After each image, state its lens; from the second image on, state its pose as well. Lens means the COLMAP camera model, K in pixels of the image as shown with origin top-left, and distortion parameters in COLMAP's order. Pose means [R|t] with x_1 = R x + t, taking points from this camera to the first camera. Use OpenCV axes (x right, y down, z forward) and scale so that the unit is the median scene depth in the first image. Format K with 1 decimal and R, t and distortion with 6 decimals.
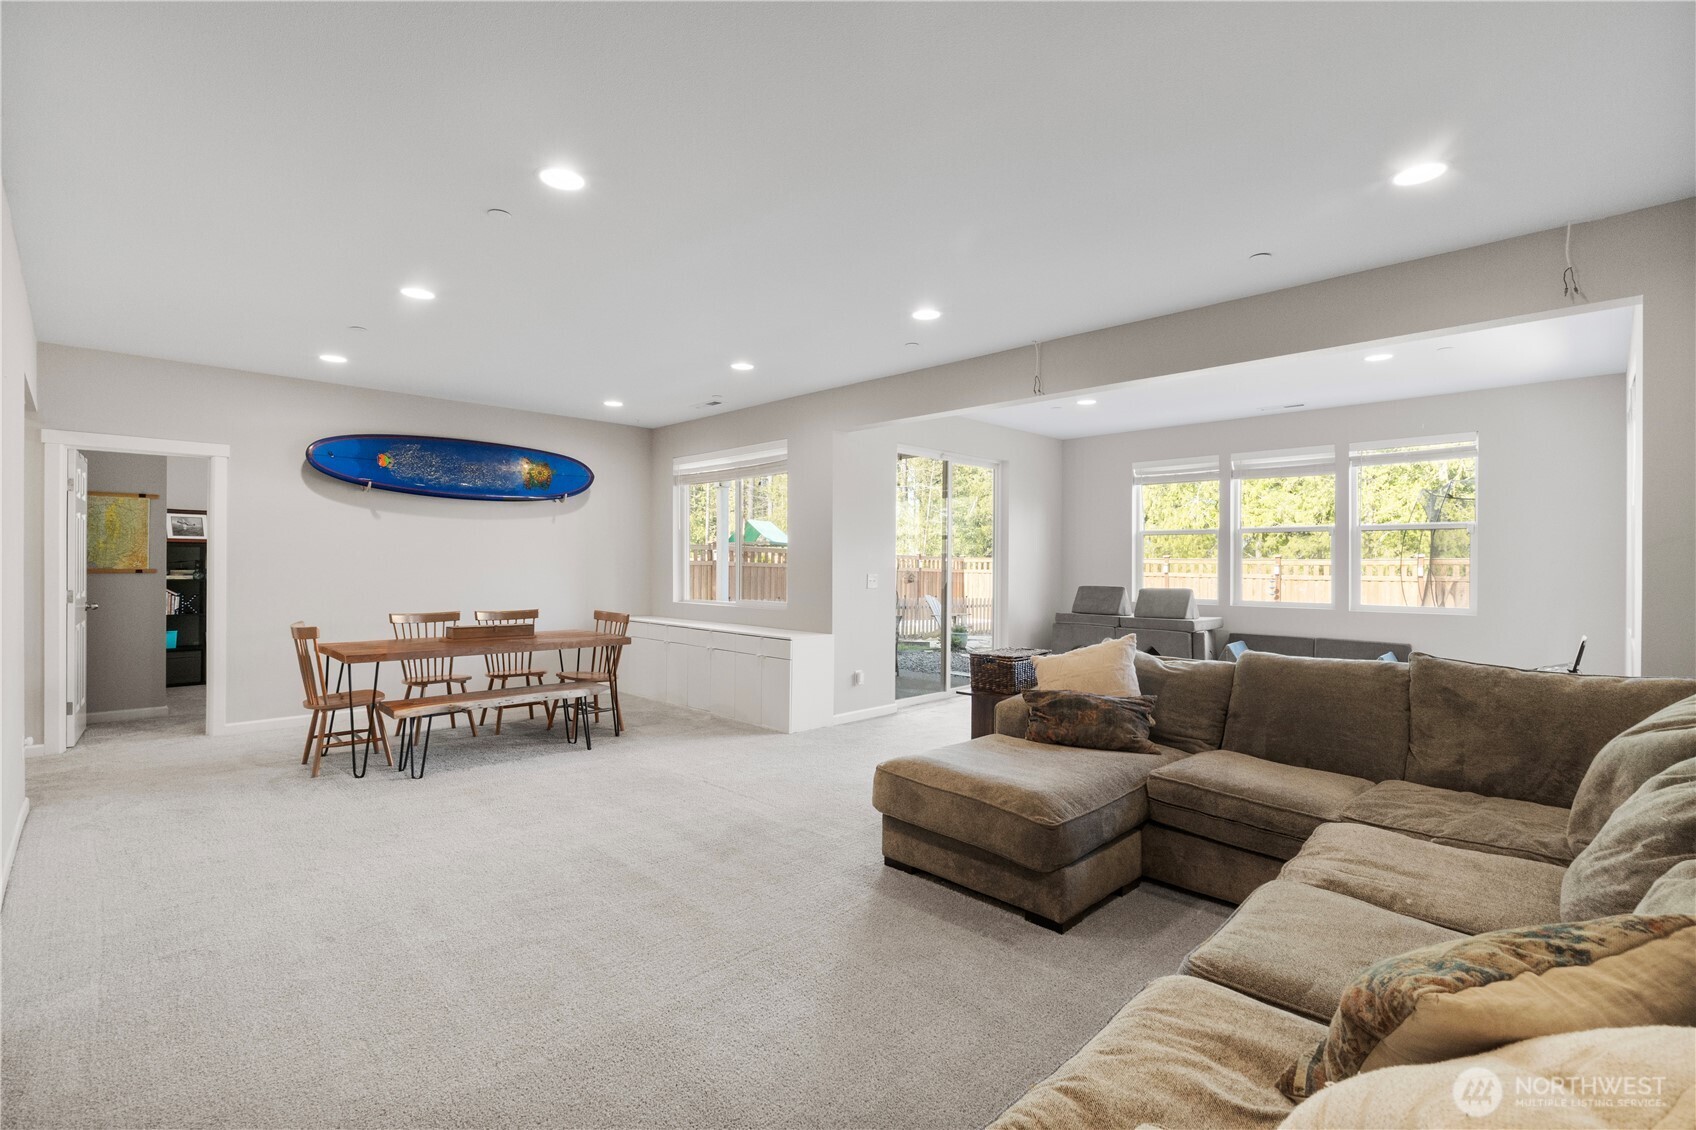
lens RADIAL K [[773.2, 0, 848.0], [0, 773.2, 563.7], [0, 0, 1]] dist [0.000655, 0.000025]
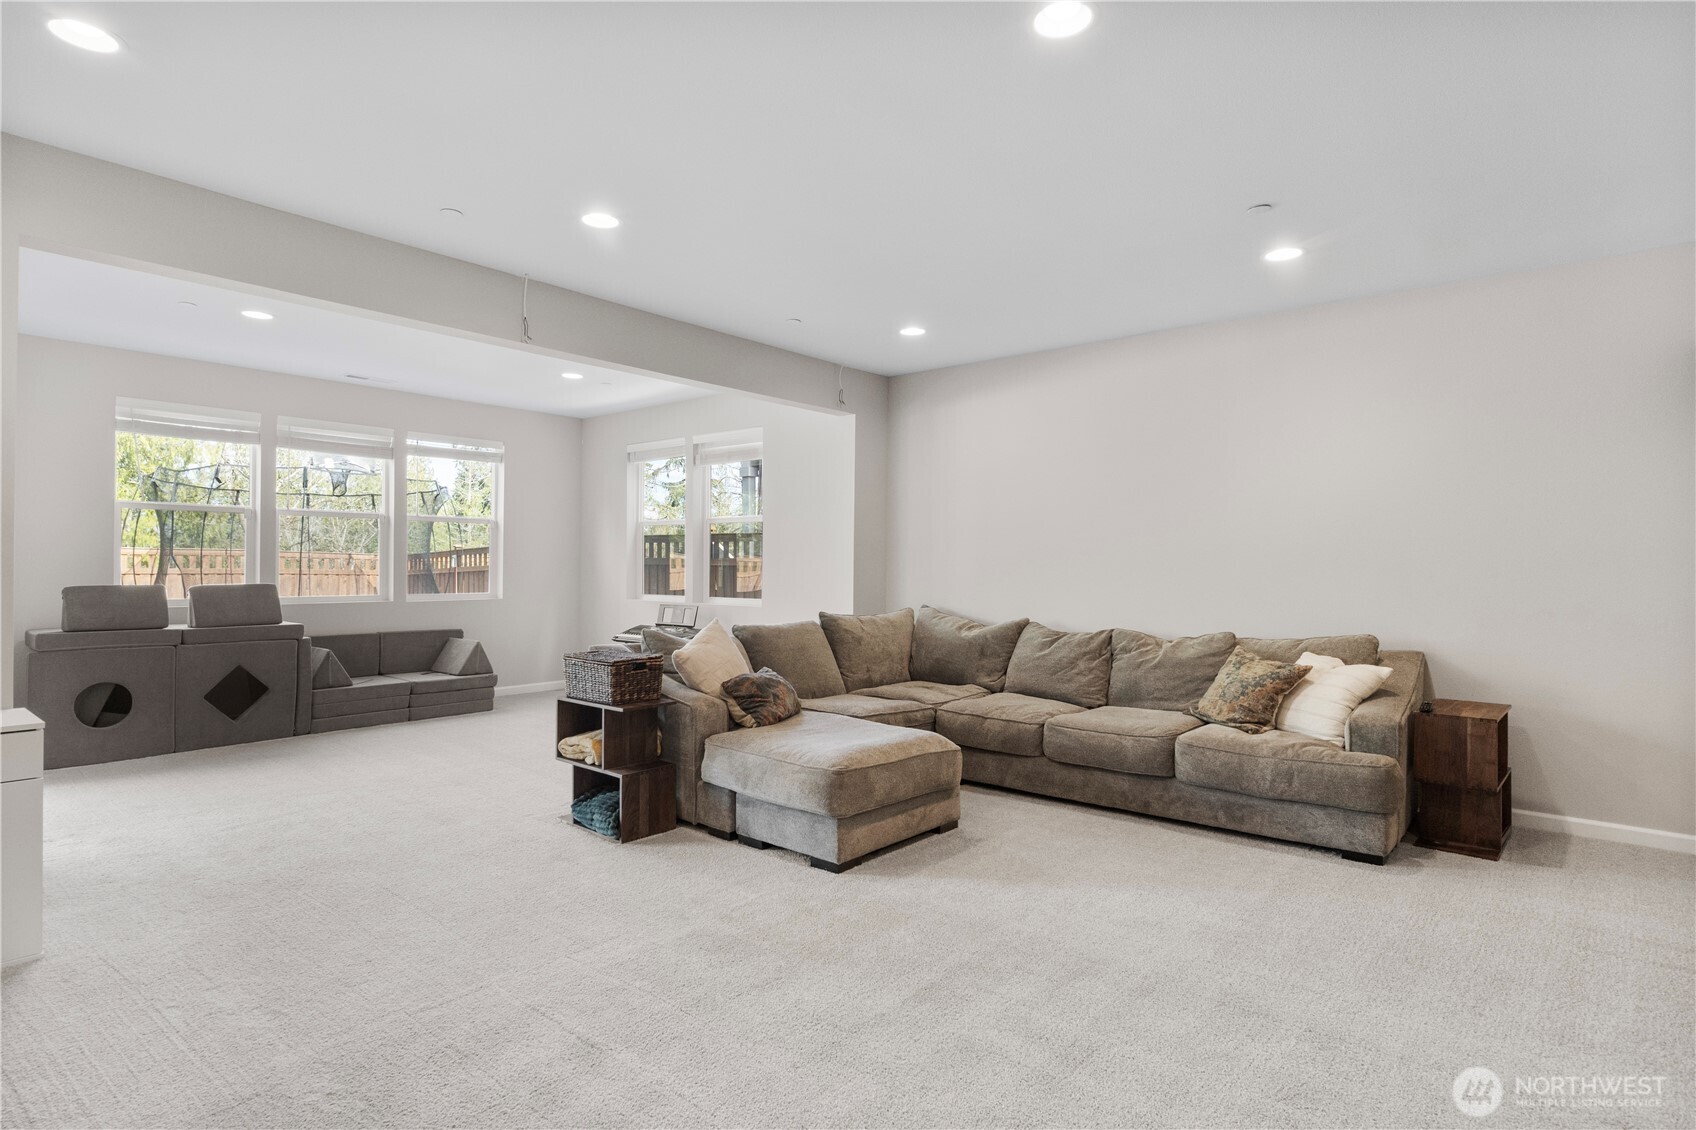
lens RADIAL K [[888.5, 0, 846.8], [0, 888.5, 561.2], [0, 0, 1]] dist [0.002147, 0.000179]
pose [[-0.090990, 0.000304, 0.995852, -0.522922], [-0.006572, 0.999978, -0.000906, 0.006471], [-0.995830, -0.006627, -0.090986, 0.557329]]
